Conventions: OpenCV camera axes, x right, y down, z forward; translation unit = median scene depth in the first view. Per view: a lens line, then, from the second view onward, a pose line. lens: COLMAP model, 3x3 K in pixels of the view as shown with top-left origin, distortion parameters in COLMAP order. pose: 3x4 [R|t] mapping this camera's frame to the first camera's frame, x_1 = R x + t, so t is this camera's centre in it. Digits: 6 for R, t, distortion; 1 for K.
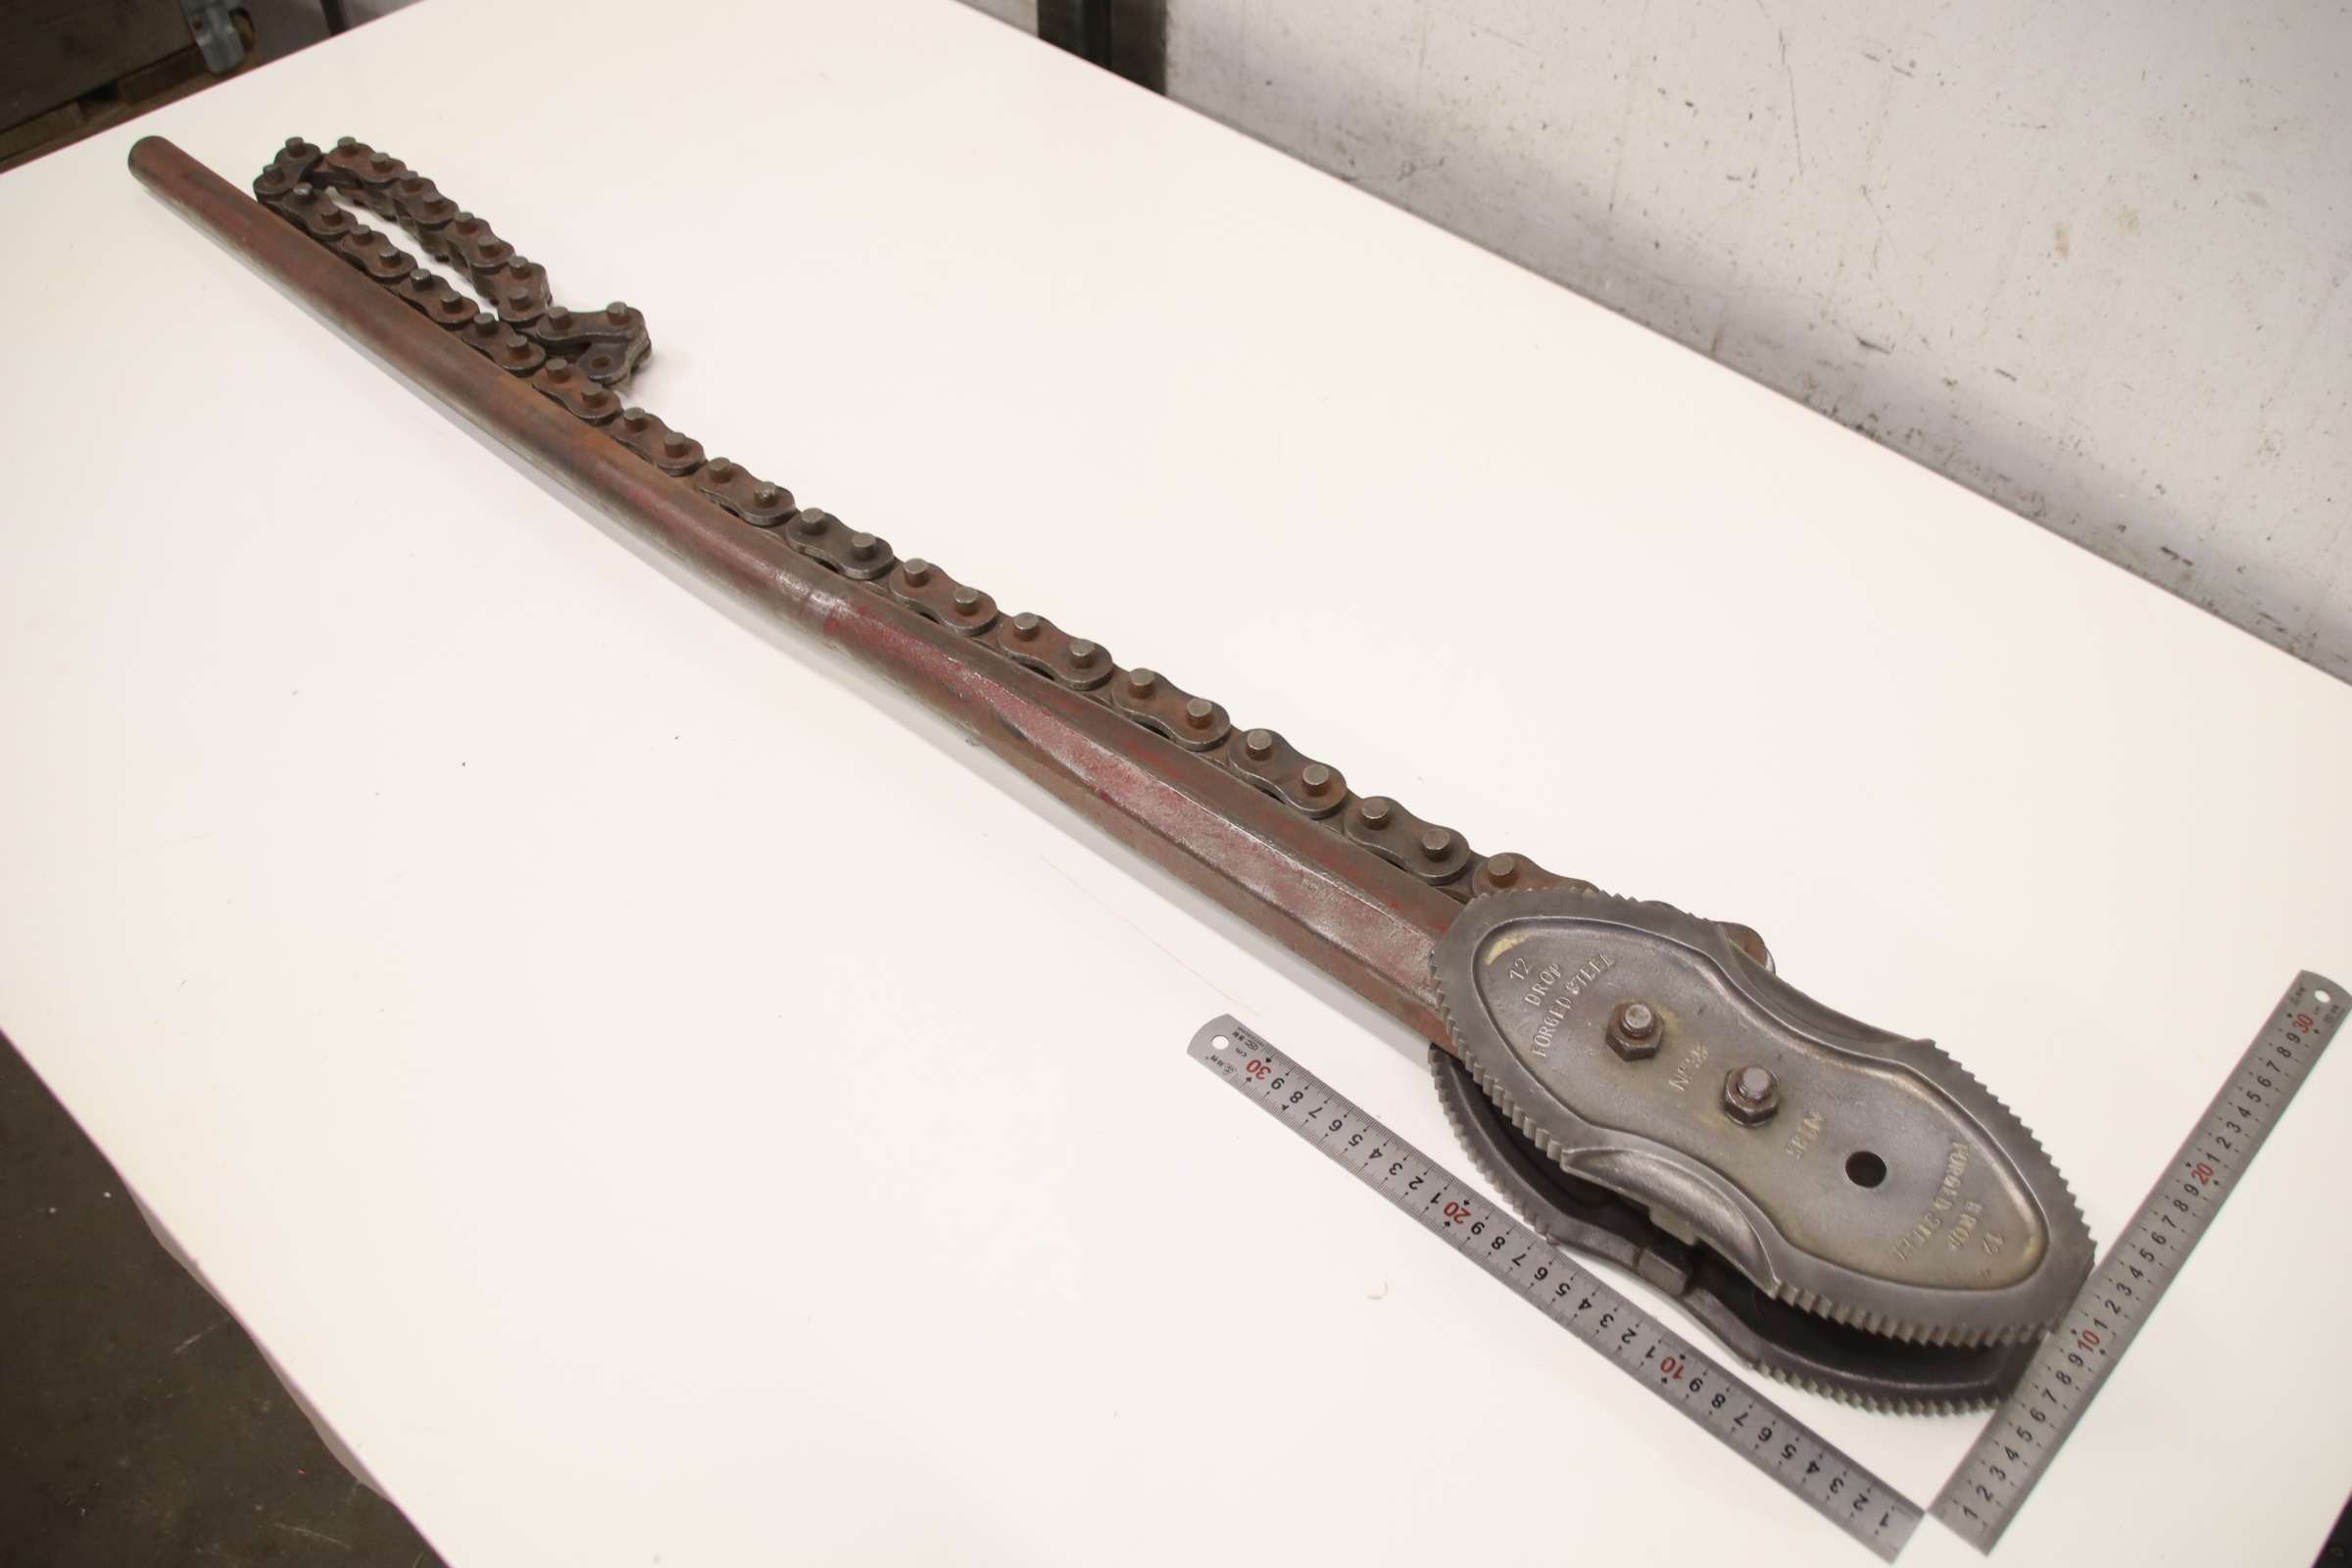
lens RADIAL K [[2211.4, 0, 1191.2], [0, 2211.4, 773.3], [0, 0, 1]] dist [-0.096331, 0.000000]
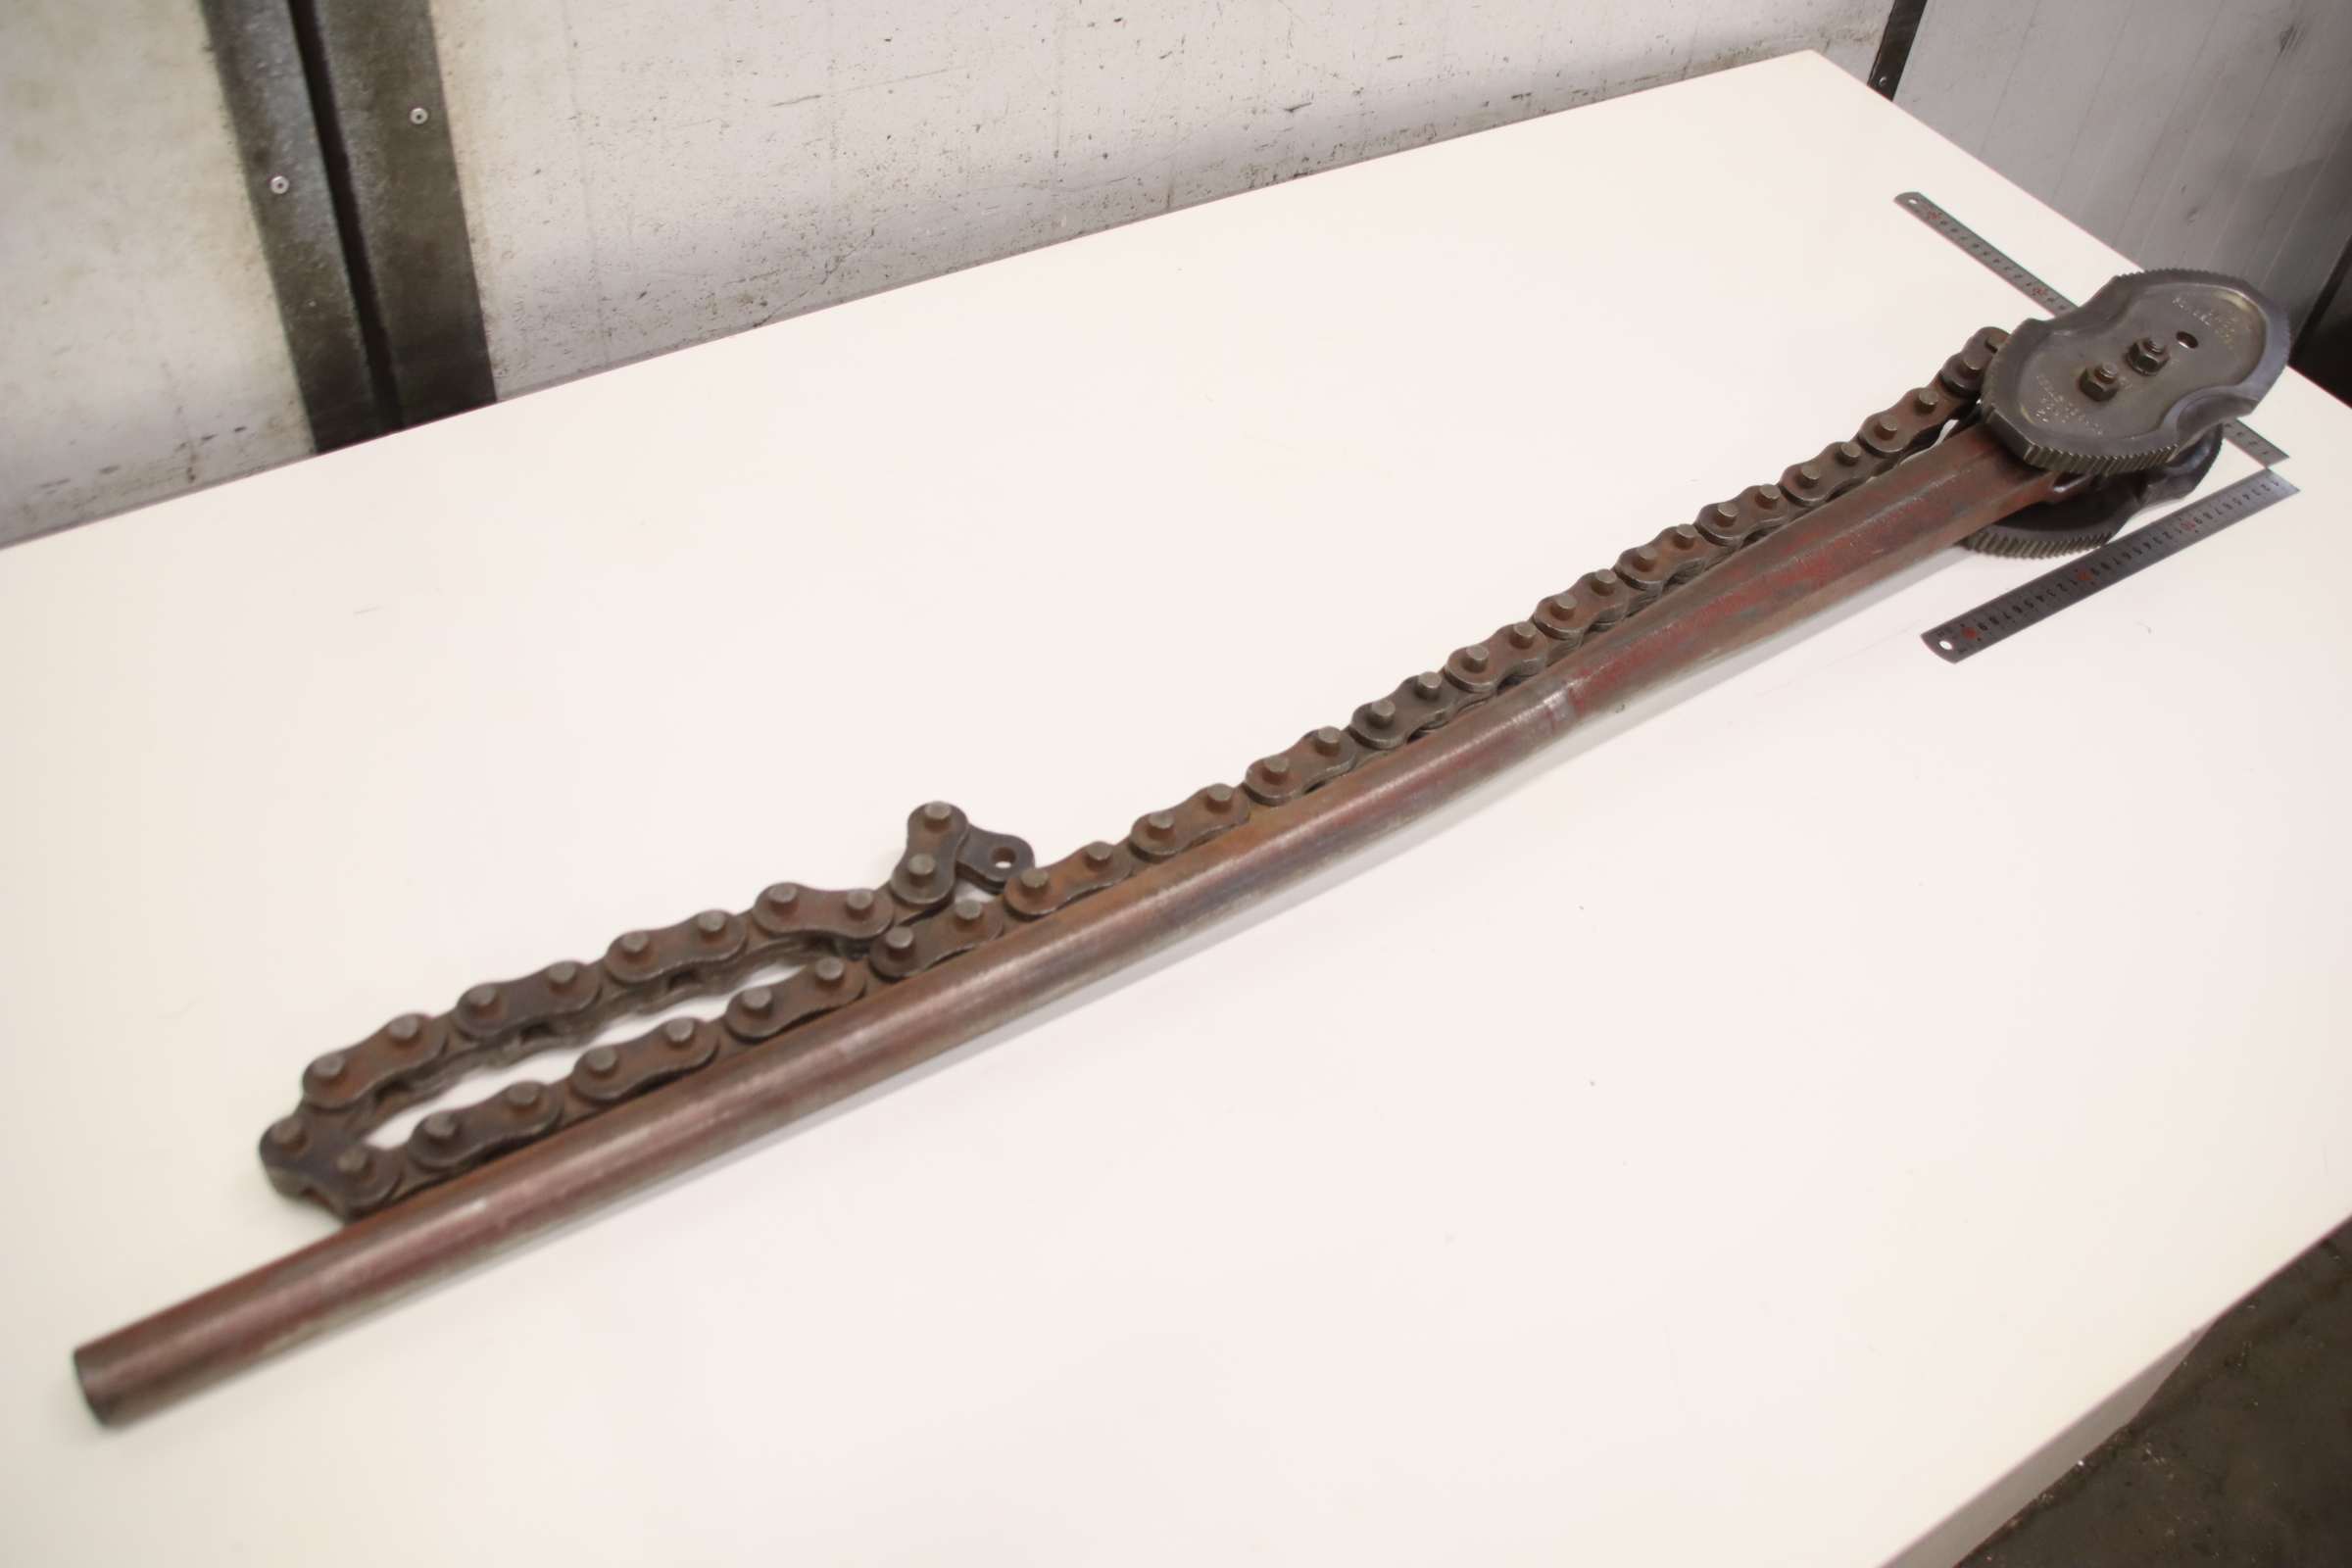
lens RADIAL K [[2211.4, 0, 1184.1], [0, 2211.4, 785.2], [0, 0, 1]] dist [-0.096331, 0.000000]
pose [[0.231627, -0.684376, 0.691359, -0.779512], [0.638917, 0.642941, 0.422389, -0.493692], [-0.733576, 0.343884, 0.586182, 0.449113]]
